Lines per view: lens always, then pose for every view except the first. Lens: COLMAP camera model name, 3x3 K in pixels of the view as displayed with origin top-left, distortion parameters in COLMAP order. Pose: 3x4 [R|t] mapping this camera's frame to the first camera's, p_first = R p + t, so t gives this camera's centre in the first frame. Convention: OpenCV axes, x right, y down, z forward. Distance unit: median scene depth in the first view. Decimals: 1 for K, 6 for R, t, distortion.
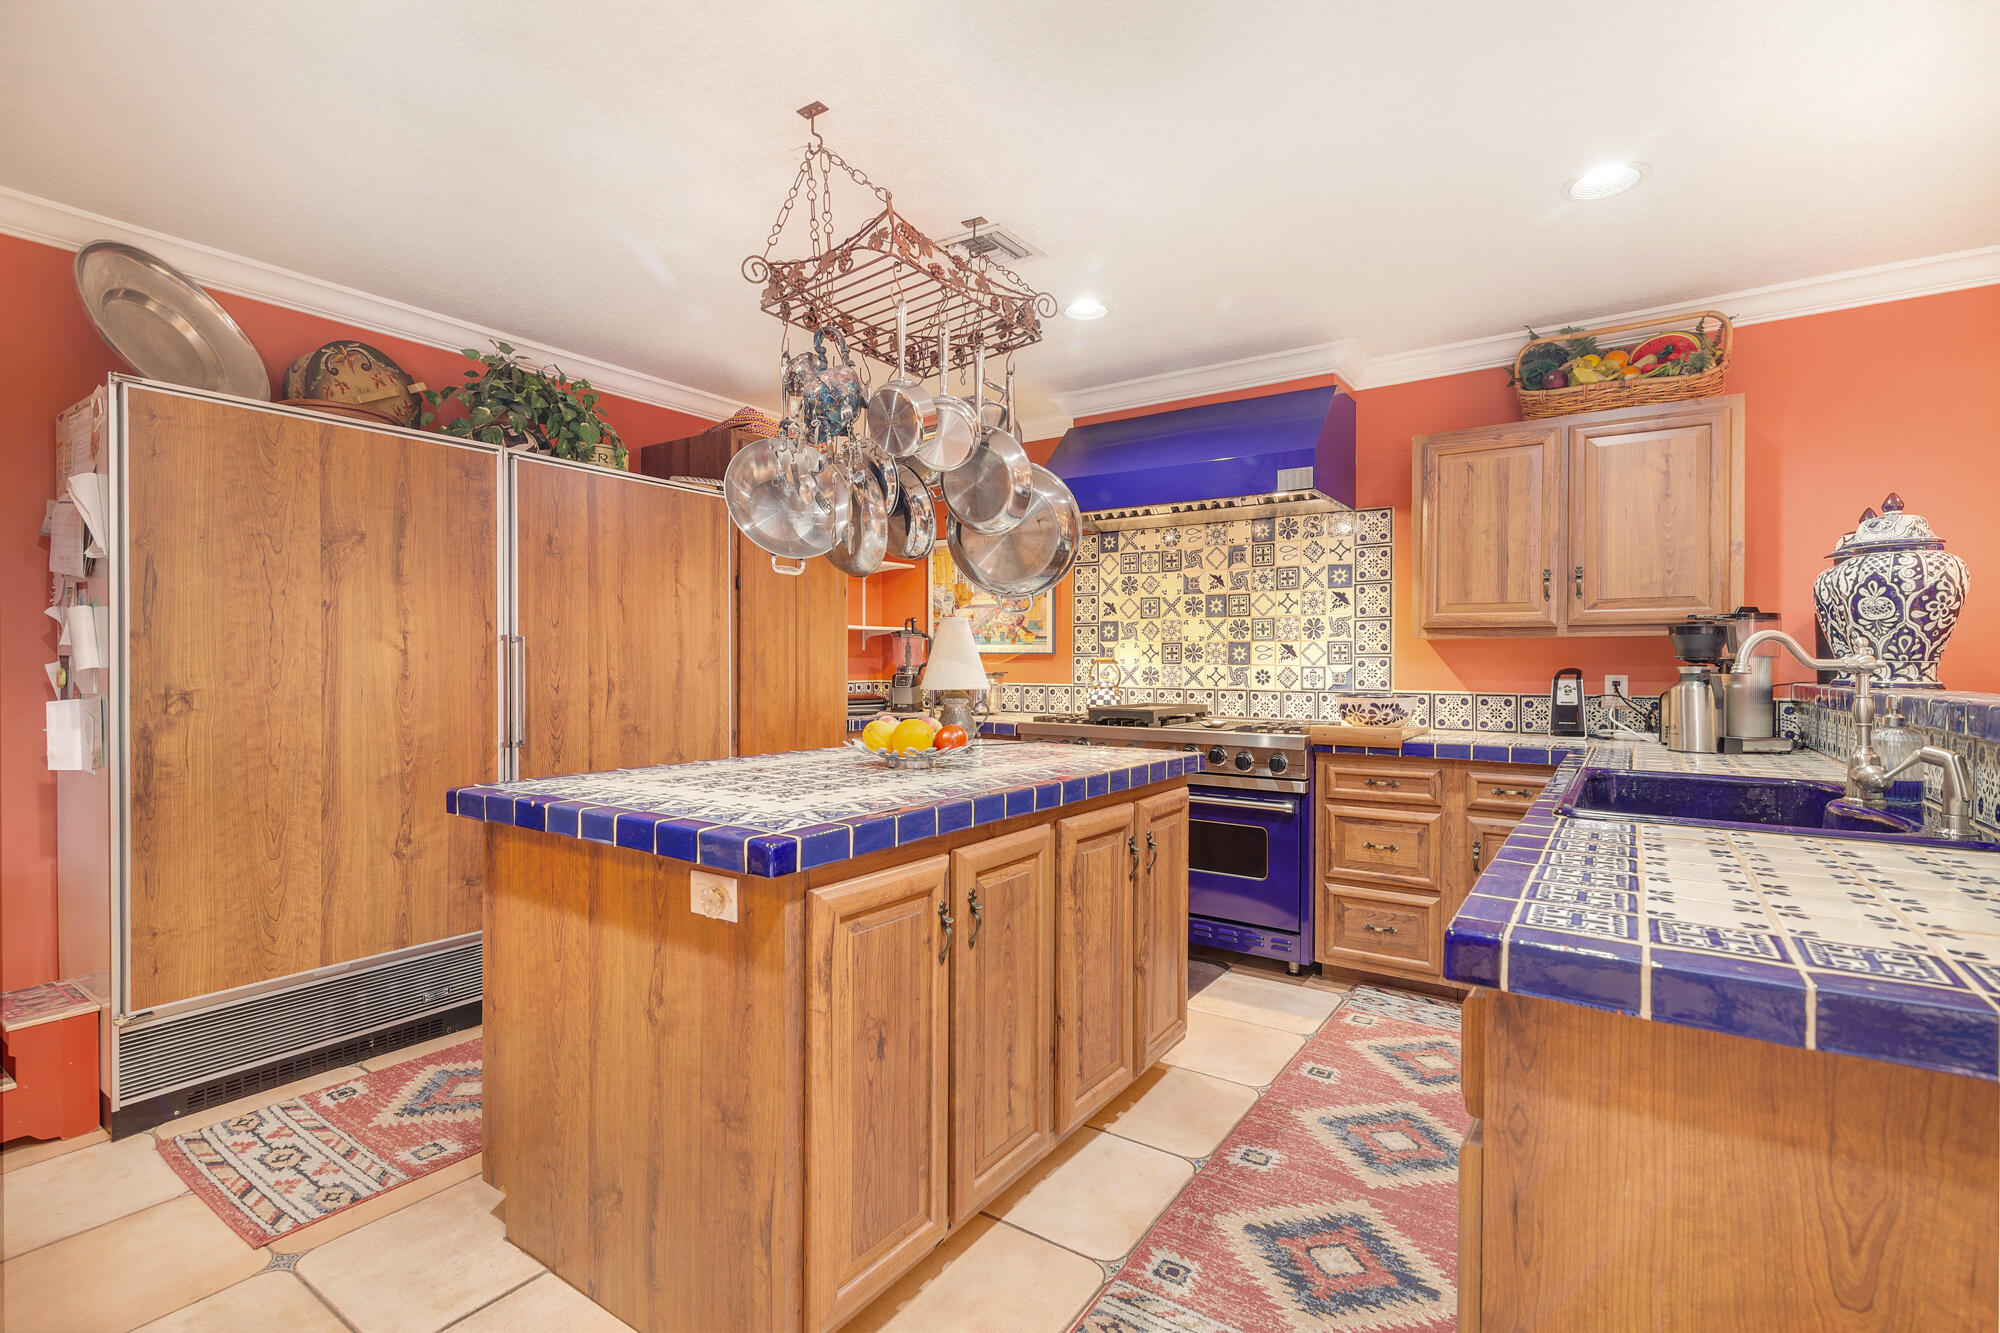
lens RADIAL K [[923.3, 0, 1000.8], [0, 923.3, 661.2], [0, 0, 1]] dist [0.002836, 0.000331]
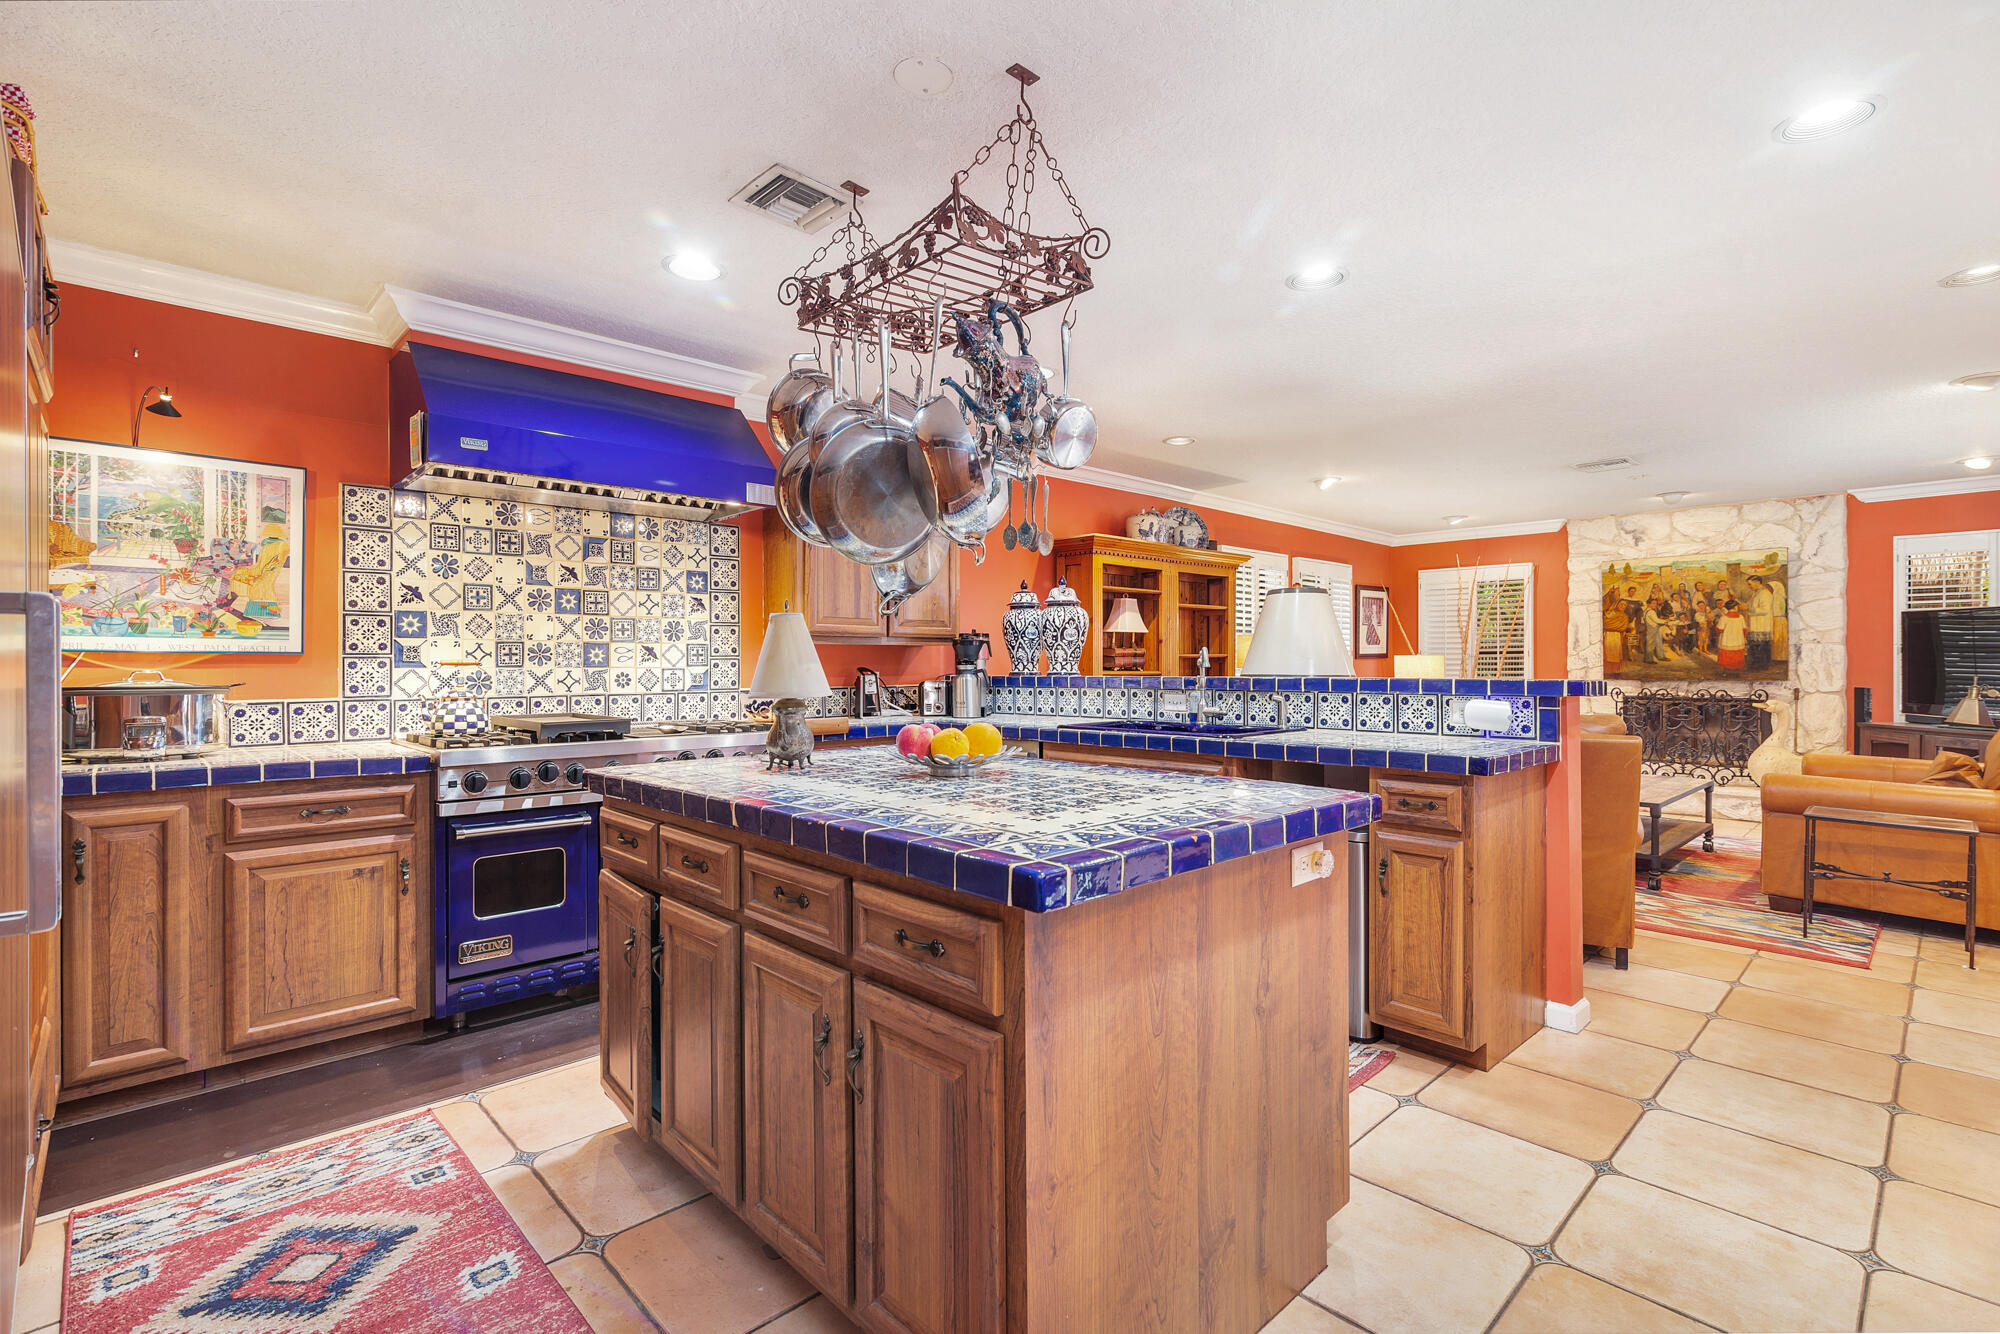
lens RADIAL K [[923.3, 0, 1000.2], [0, 923.3, 663.9], [0, 0, 1]] dist [0.002836, 0.000331]
pose [[0.201539, -0.003663, 0.979474, -0.560641], [0.004590, 0.999986, 0.002795, -0.000449], [-0.979470, 0.003932, 0.201553, 0.421152]]
